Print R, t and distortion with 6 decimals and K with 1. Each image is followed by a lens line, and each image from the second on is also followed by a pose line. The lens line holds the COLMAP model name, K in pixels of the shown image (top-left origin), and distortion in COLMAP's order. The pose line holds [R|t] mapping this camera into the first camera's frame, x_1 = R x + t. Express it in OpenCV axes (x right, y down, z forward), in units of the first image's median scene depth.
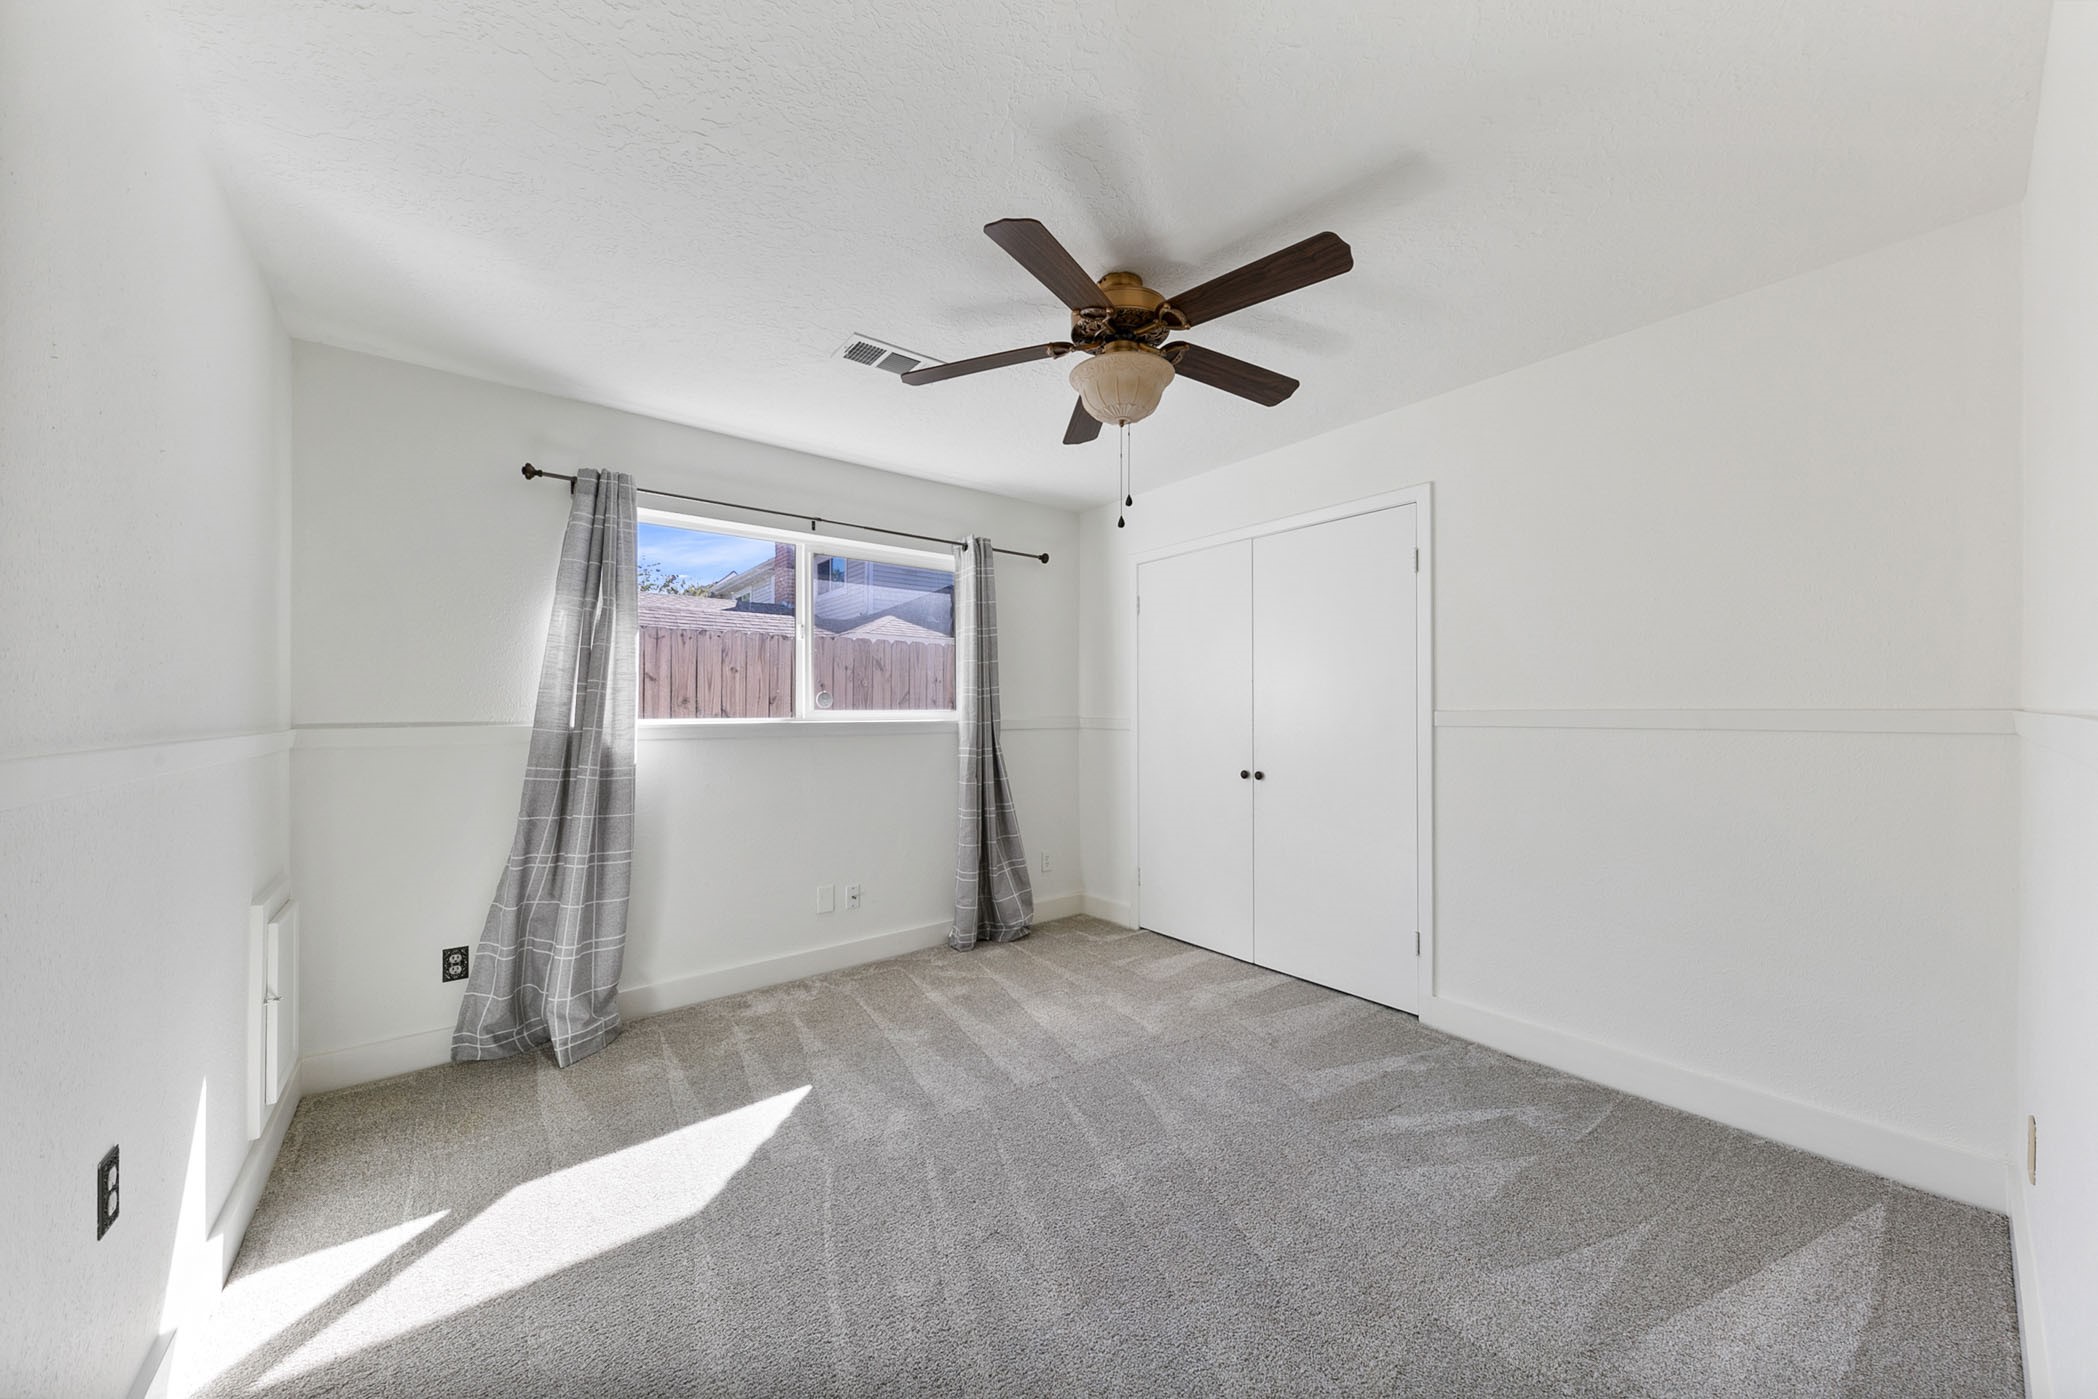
lens RADIAL K [[724.5, 0, 1053.9], [0, 724.5, 710.8], [0, 0, 1]] dist [0.015123, -0.005720]
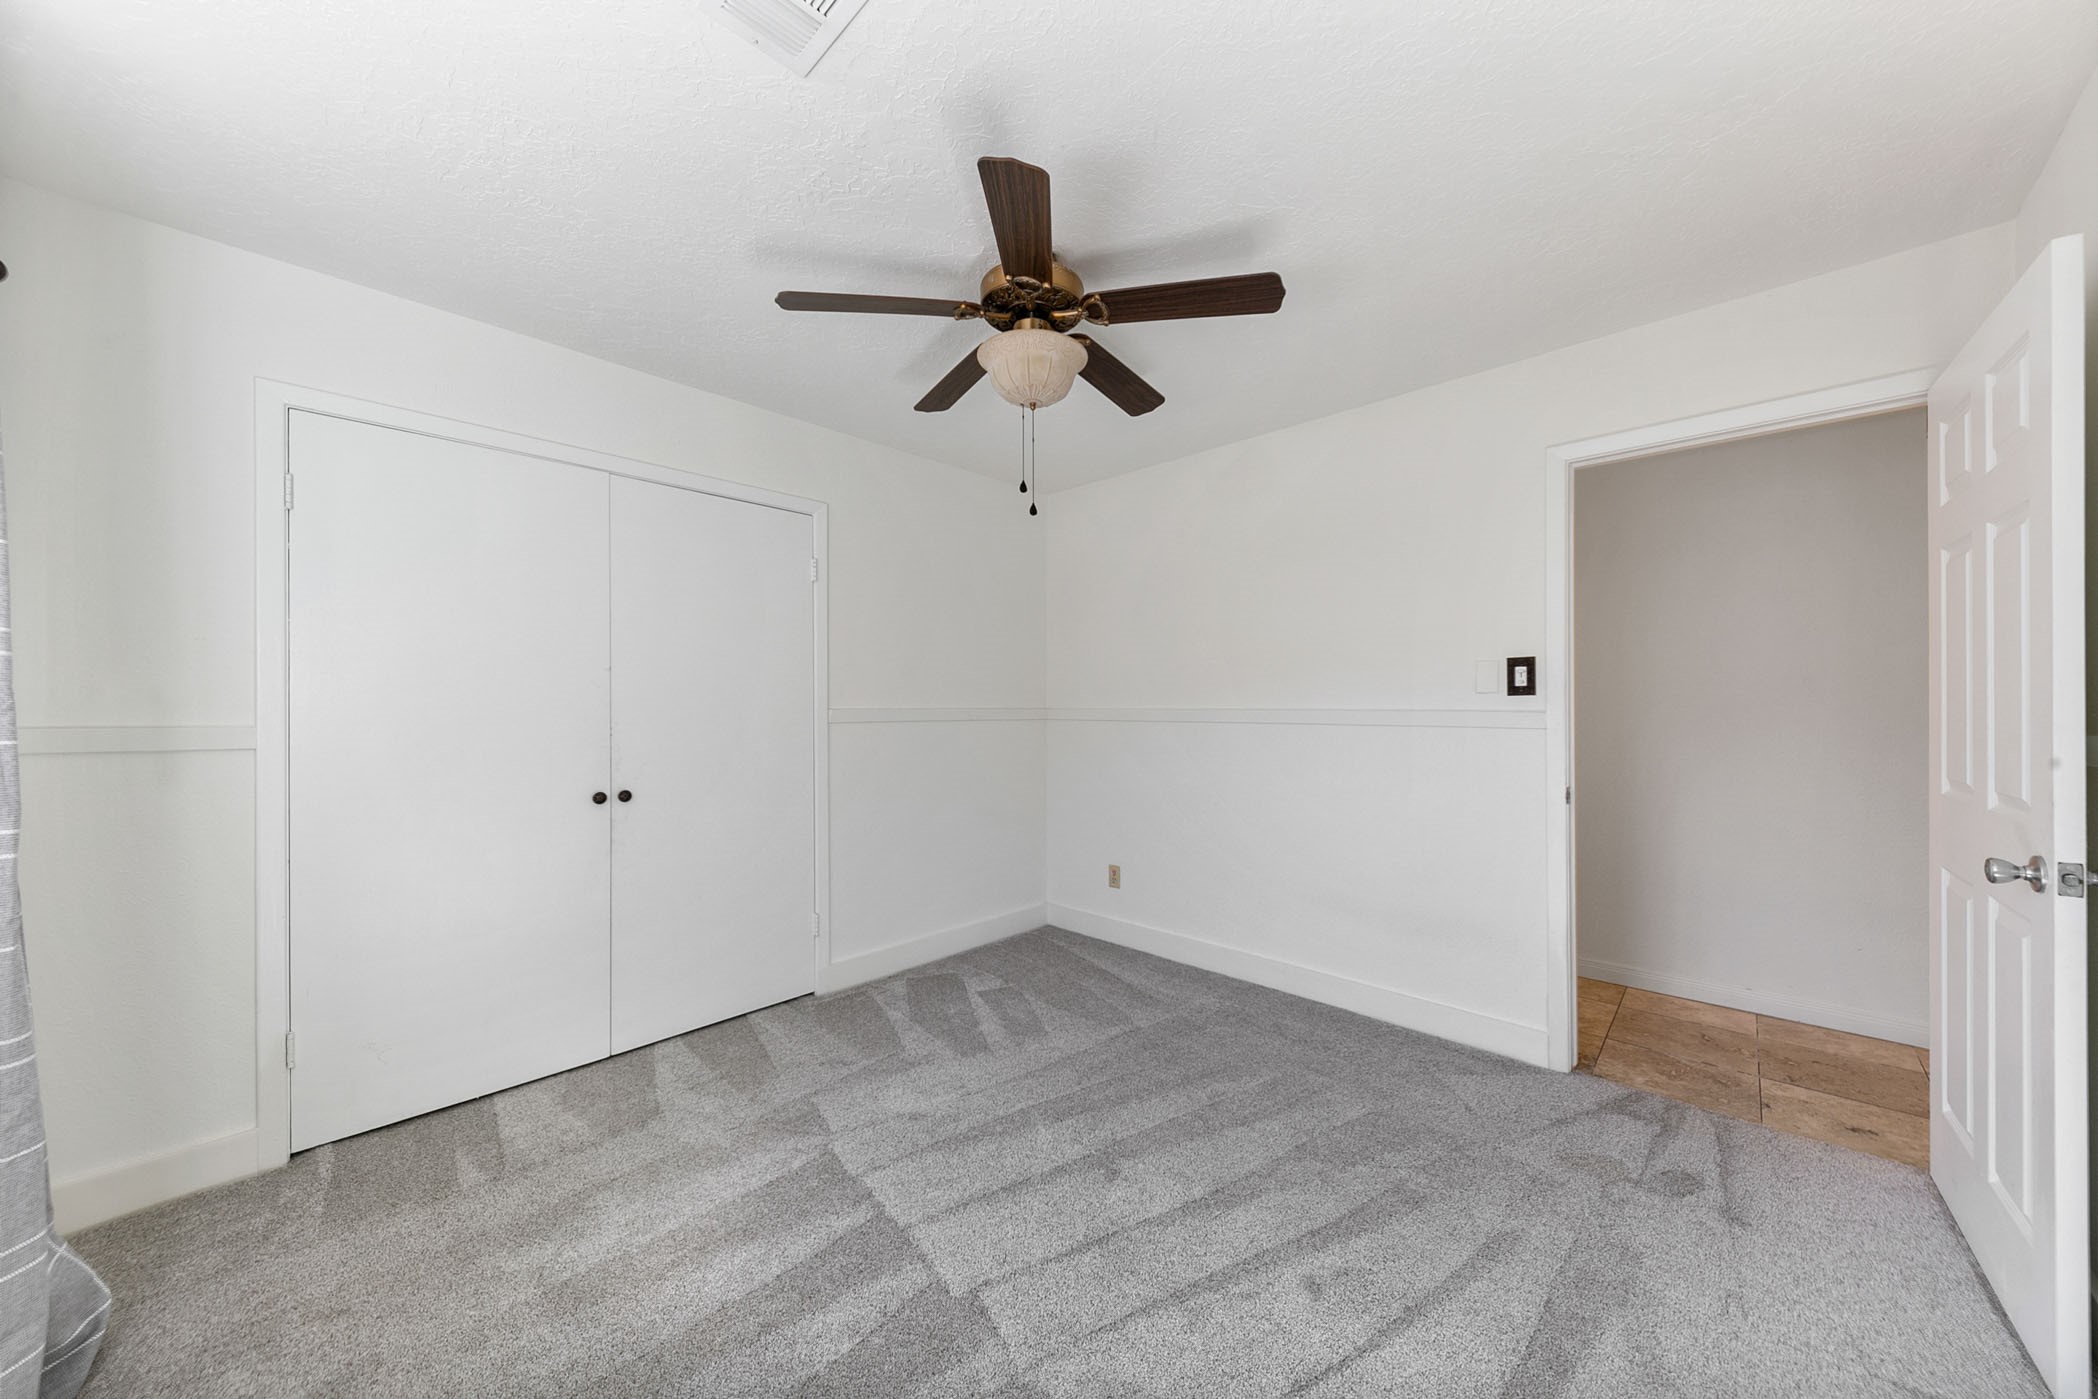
lens RADIAL K [[724.5, 0, 1053.9], [0, 724.5, 710.8], [0, 0, 1]] dist [0.015123, -0.005720]
pose [[-0.140158, -0.004933, 0.990117, -0.607713], [-0.002550, 0.999986, 0.004621, -0.002256], [-0.990126, -0.001877, -0.140169, 0.796564]]
